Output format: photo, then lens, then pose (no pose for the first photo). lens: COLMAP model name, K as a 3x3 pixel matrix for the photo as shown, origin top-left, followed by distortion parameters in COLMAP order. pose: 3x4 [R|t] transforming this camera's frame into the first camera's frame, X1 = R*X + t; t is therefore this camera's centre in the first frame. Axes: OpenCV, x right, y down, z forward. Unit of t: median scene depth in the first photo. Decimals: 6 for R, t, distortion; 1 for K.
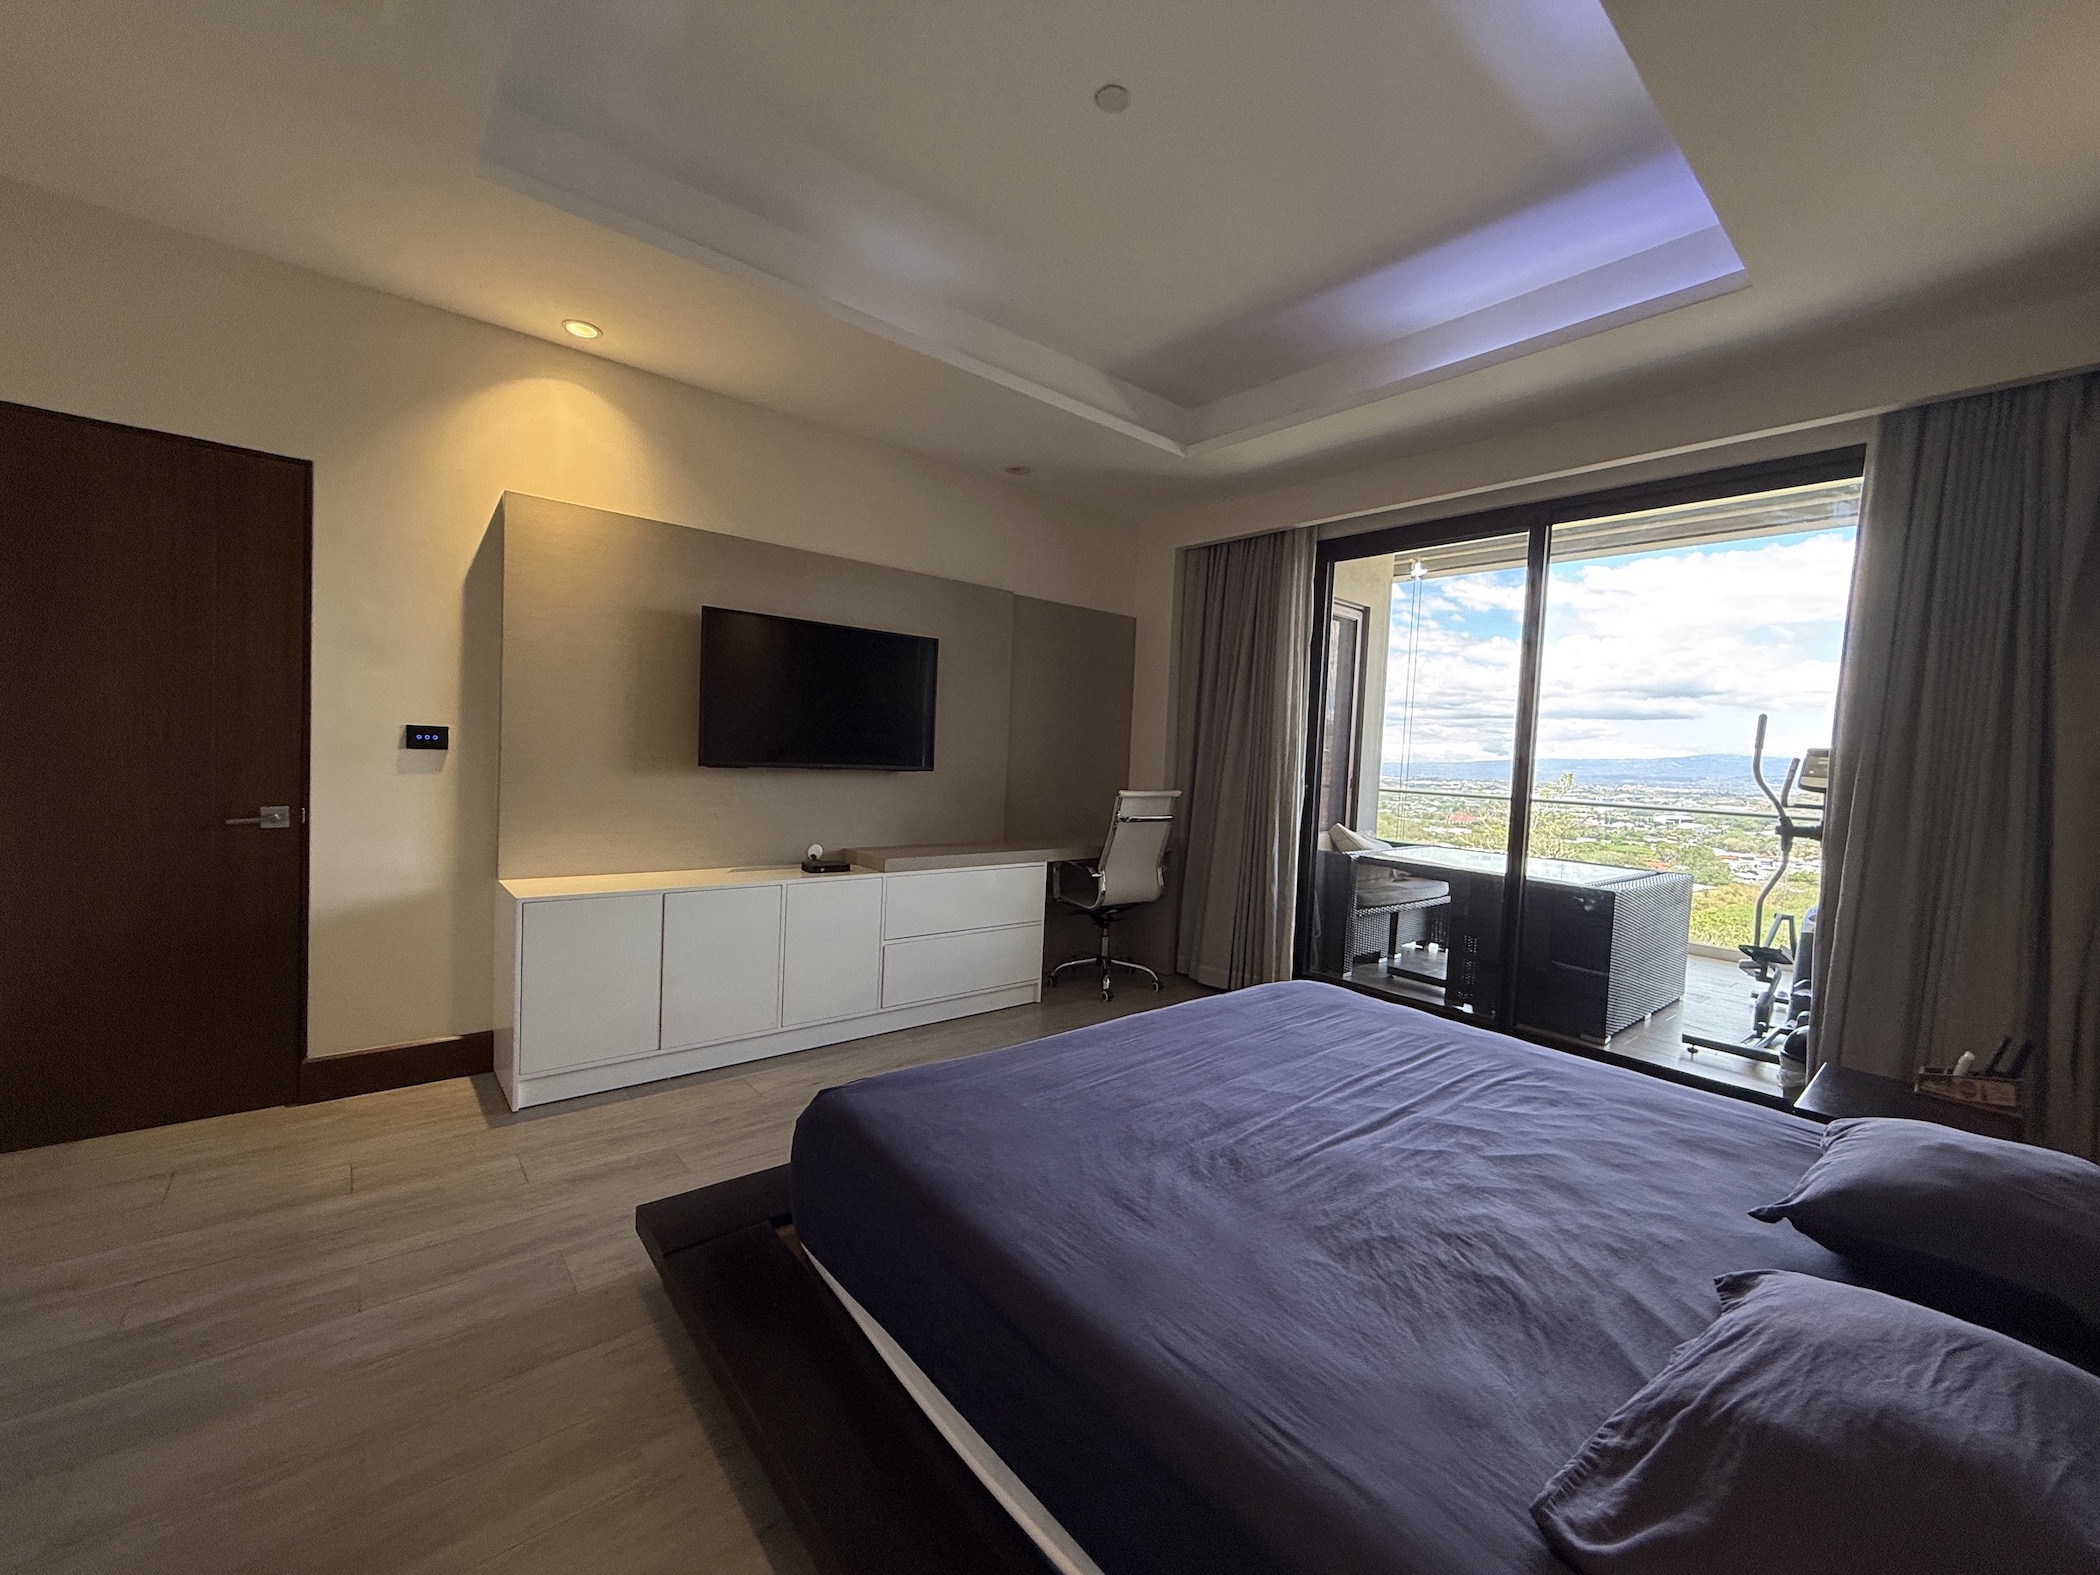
lens RADIAL K [[835.8, 0, 1054.8], [0, 835.8, 790.0], [0, 0, 1]] dist [0.007864, -0.000163]
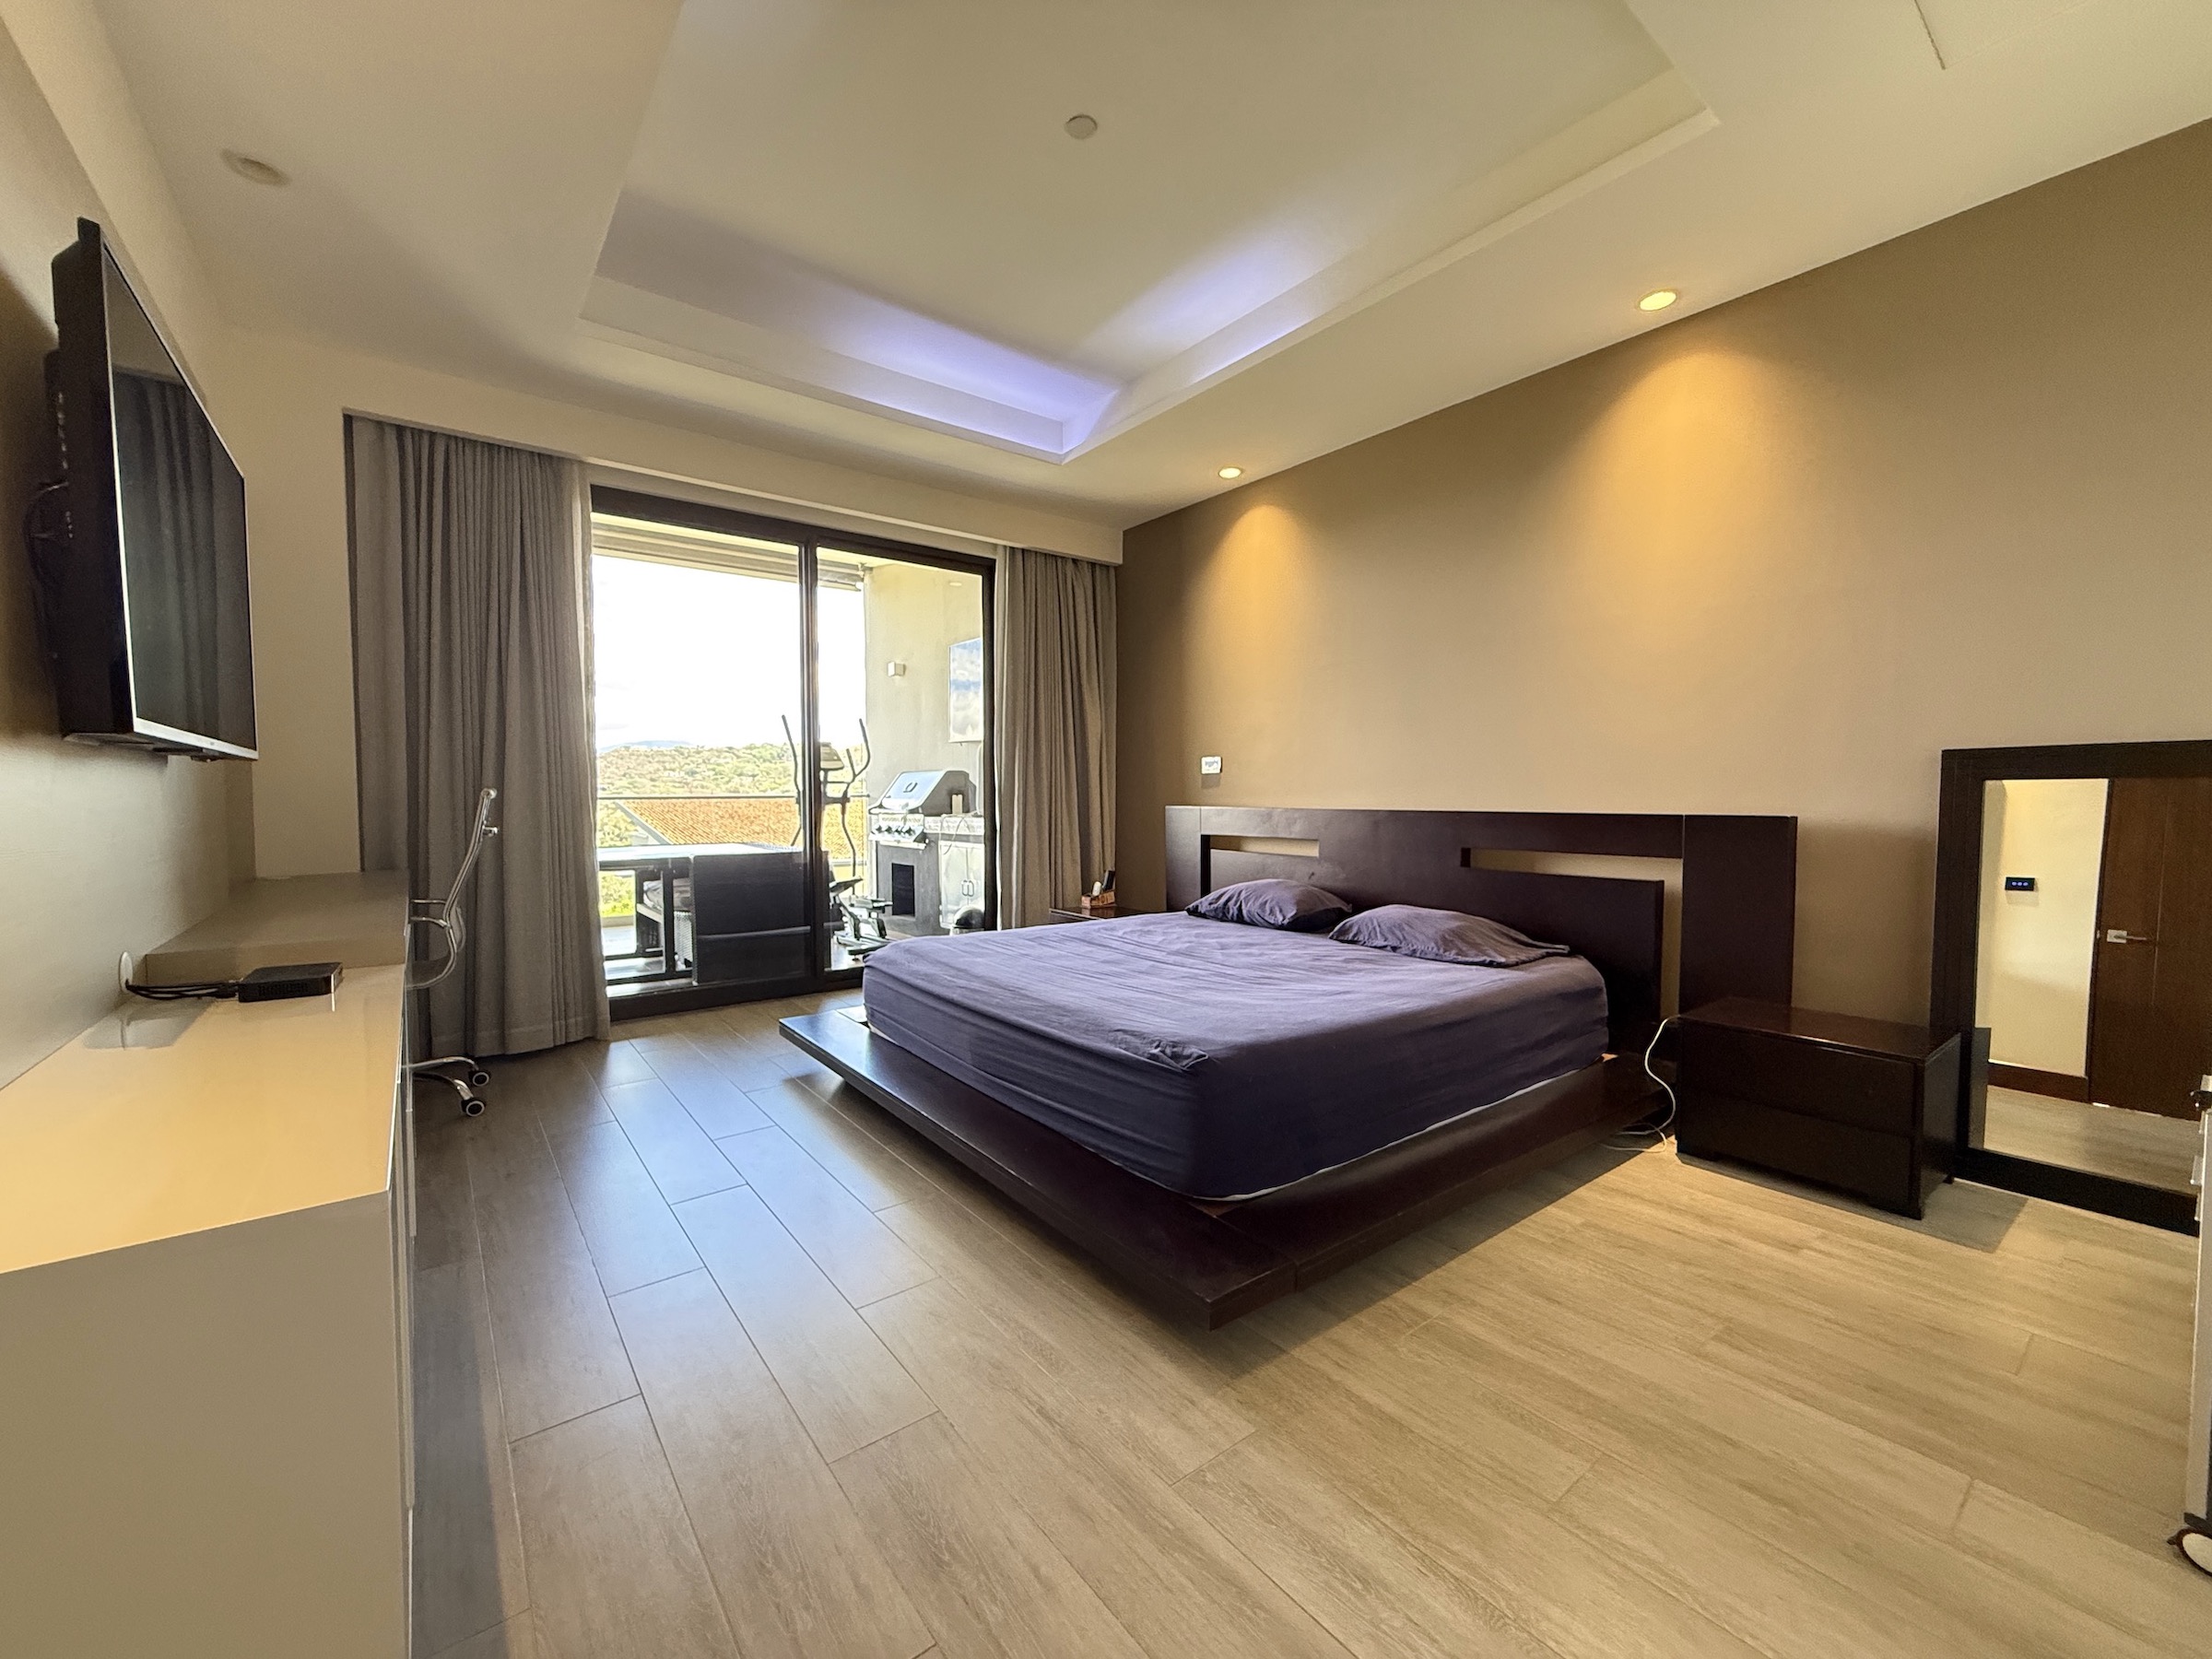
lens RADIAL K [[880.4, 0, 1102.3], [0, 880.4, 836.1], [0, 0, 1]] dist [0.007864, -0.000163]
pose [[0.045351, -0.100577, 0.993895, -0.784443], [0.054387, 0.993692, 0.098075, -0.011673], [-0.997489, 0.049608, 0.050535, 0.644162]]
